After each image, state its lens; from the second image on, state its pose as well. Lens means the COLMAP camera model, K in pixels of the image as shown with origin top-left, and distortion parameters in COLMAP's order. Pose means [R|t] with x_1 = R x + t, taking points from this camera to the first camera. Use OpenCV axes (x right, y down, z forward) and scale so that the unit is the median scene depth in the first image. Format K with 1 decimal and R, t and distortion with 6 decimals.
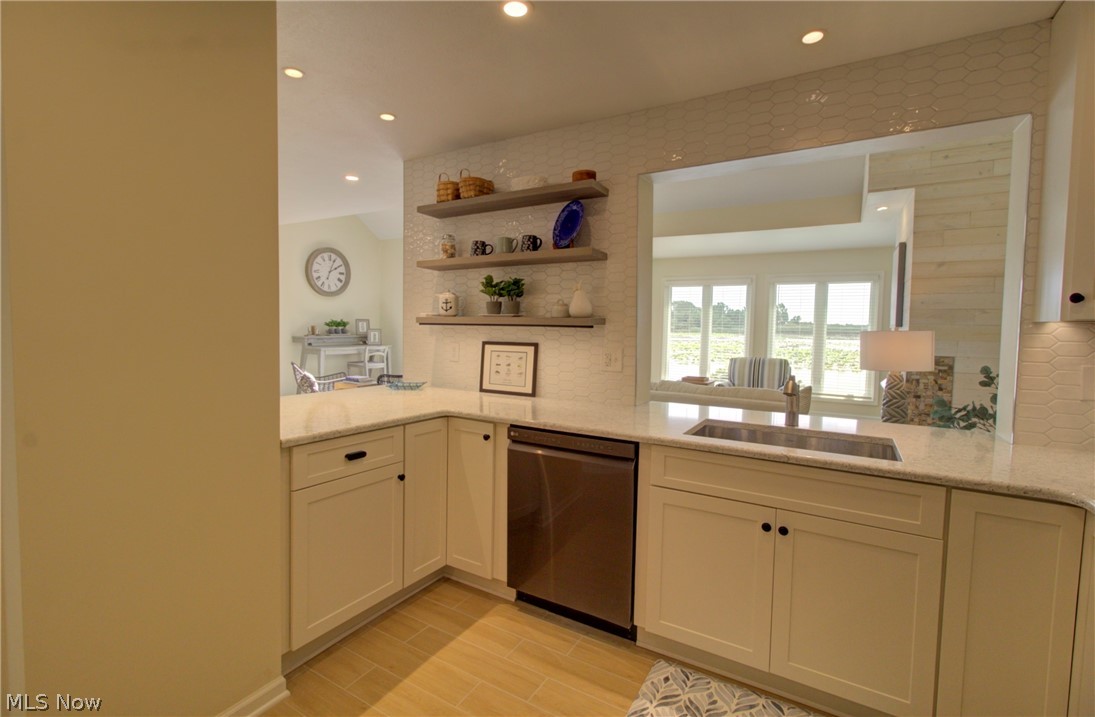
lens RADIAL K [[497.3, 0, 542.7], [0, 497.3, 350.7], [0, 0, 1]] dist [-0.000081, 0.000236]
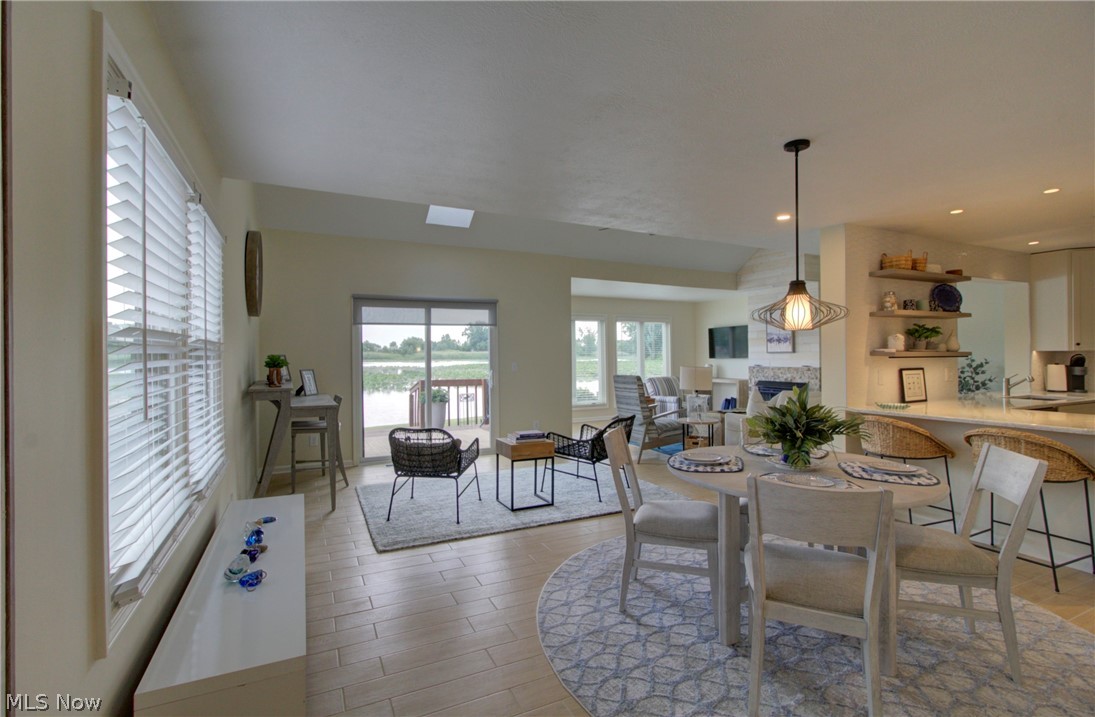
lens RADIAL K [[500.5, 0, 542.2], [0, 500.5, 349.7], [0, 0, 1]] dist [-0.020957, 0.015388]
pose [[0.551770, -0.012851, 0.833898, -1.510840], [0.058424, 0.998020, -0.023278, -0.080026], [-0.831948, 0.061564, 0.551428, 0.856115]]
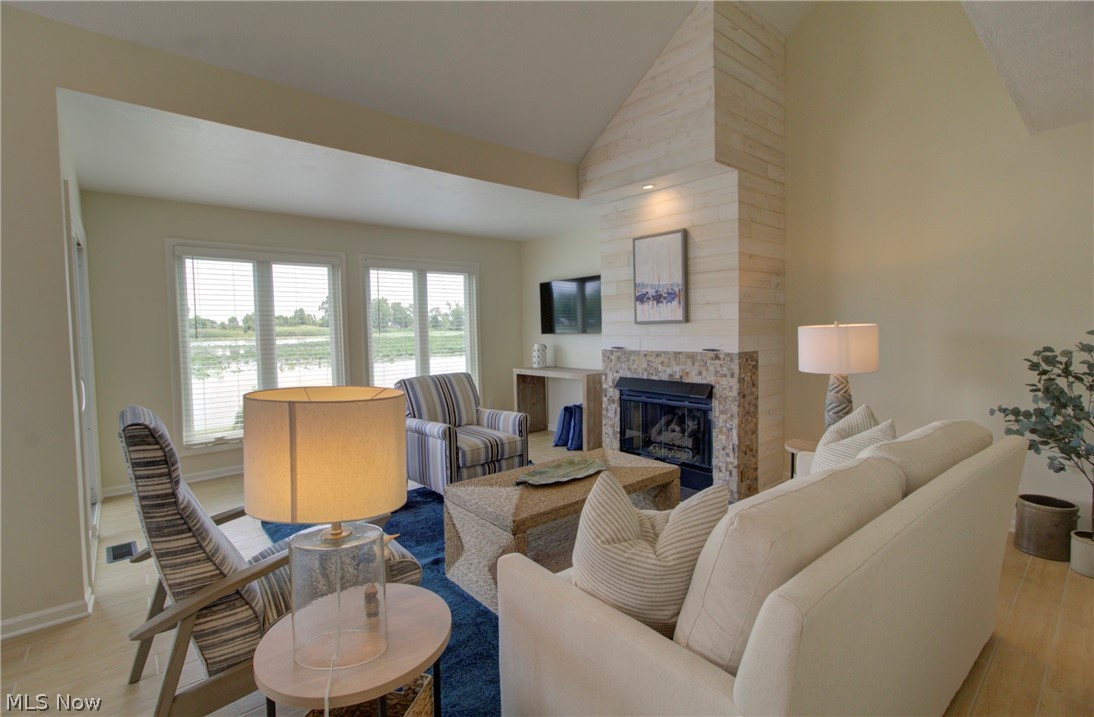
lens RADIAL K [[500.0, 0, 541.7], [0, 500.0, 349.7], [0, 0, 1]] dist [-0.020957, 0.015388]
pose [[0.324438, -0.066088, 0.943596, -0.257456], [0.071669, 0.996406, 0.045145, -0.066481], [-0.943188, 0.052980, 0.328008, 1.078507]]
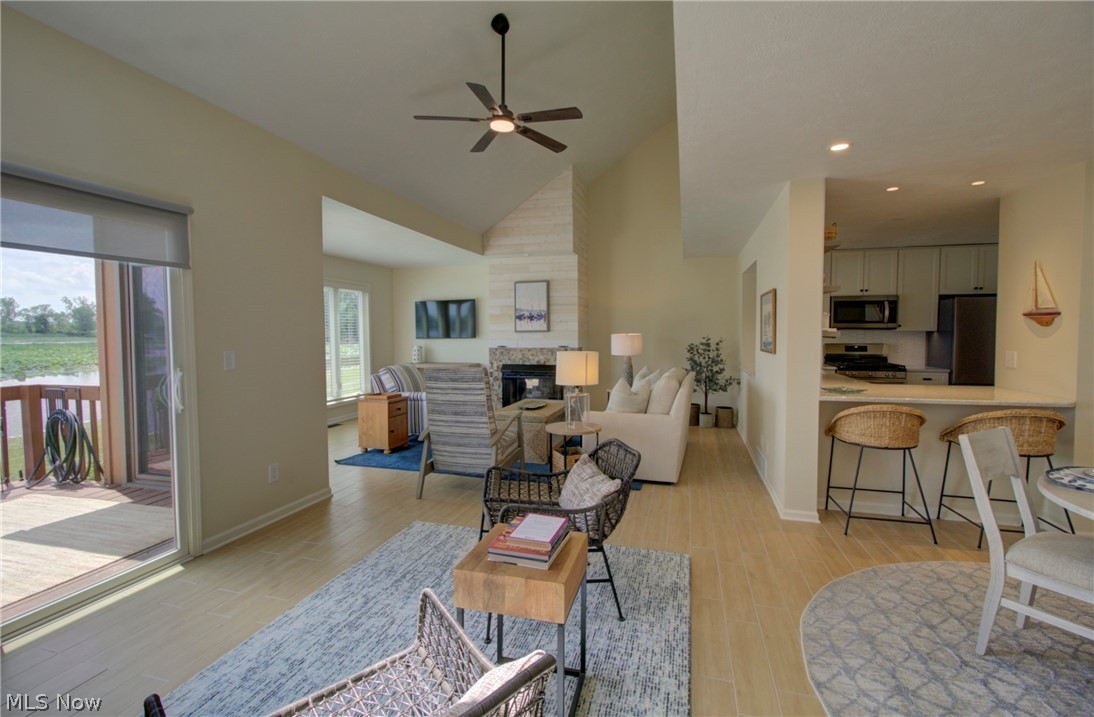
lens RADIAL K [[506.3, 0, 542.6], [0, 506.3, 337.8], [0, 0, 1]] dist [-0.012106, 0.000365]
pose [[-0.254244, -0.027779, 0.966741, -1.017216], [0.048929, 0.997938, 0.041543, -0.111666], [-0.965902, 0.057863, -0.252361, 1.631835]]
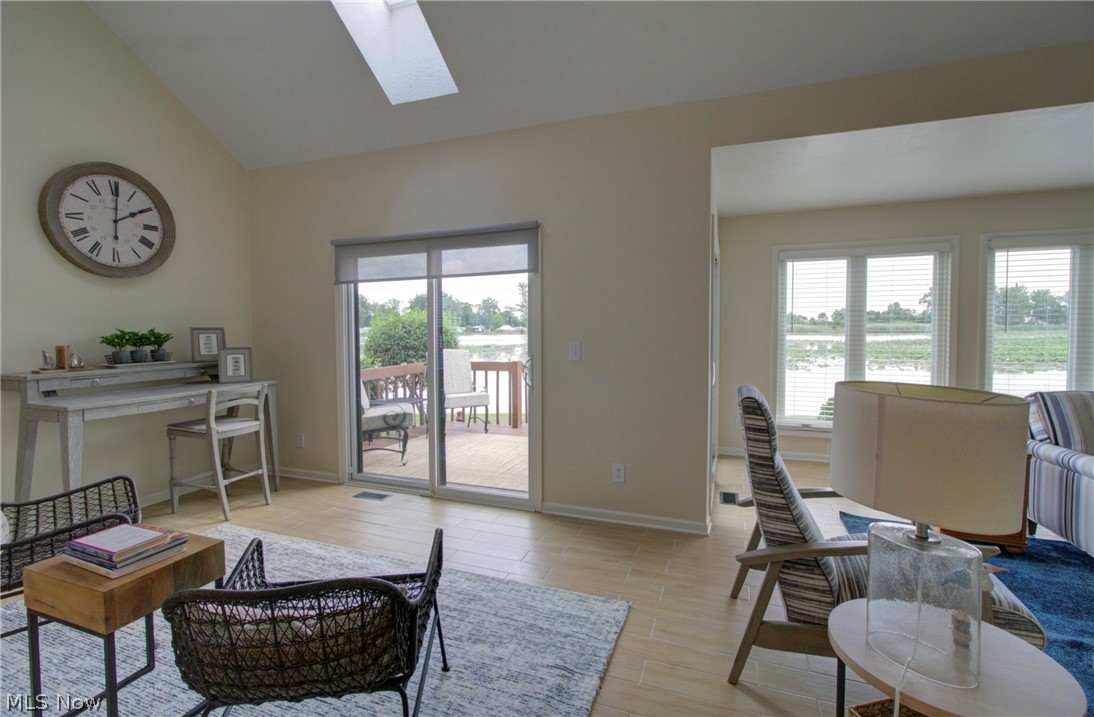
lens RADIAL K [[500.0, 0, 541.7], [0, 500.0, 349.7], [0, 0, 1]] dist [-0.020957, 0.015388]
pose [[0.984999, -0.028888, 0.170125, -0.285931], [0.030420, 0.999517, -0.006407, -0.065056], [-0.169858, 0.011486, 0.985402, 1.051083]]
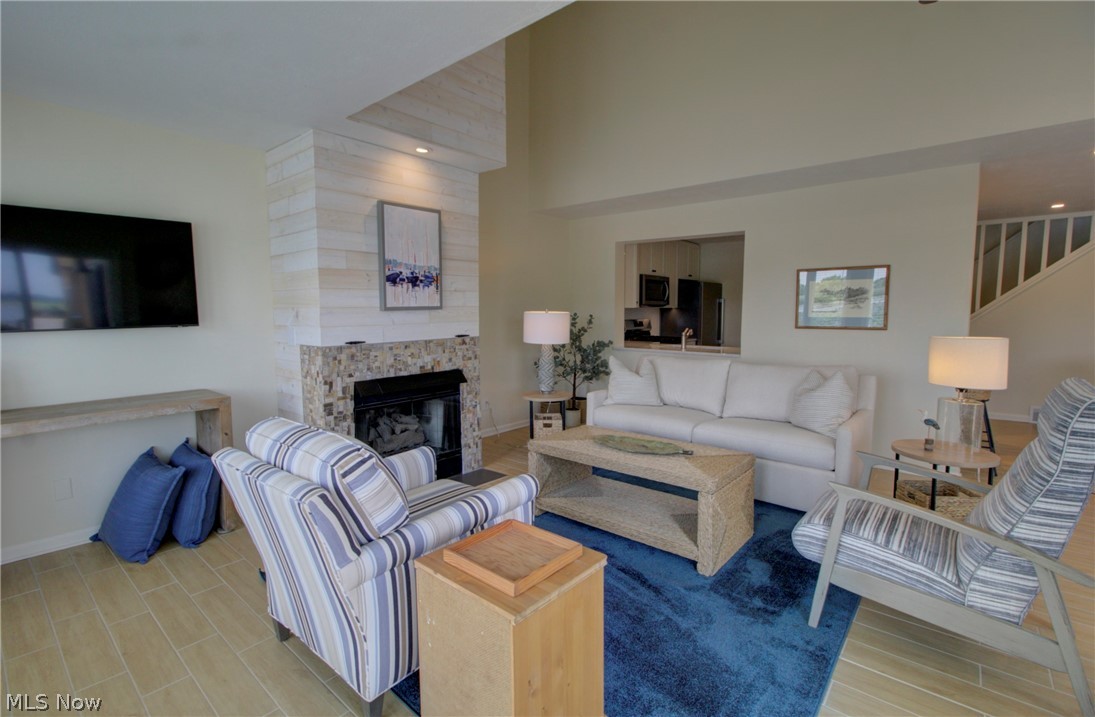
lens RADIAL K [[500.5, 0, 542.2], [0, 500.5, 349.7], [0, 0, 1]] dist [-0.020957, 0.015388]
pose [[-0.983812, -0.029508, 0.176758, 0.435399], [-0.005076, 0.990543, 0.137110, -0.111701], [-0.179132, 0.133993, -0.974658, 2.069133]]
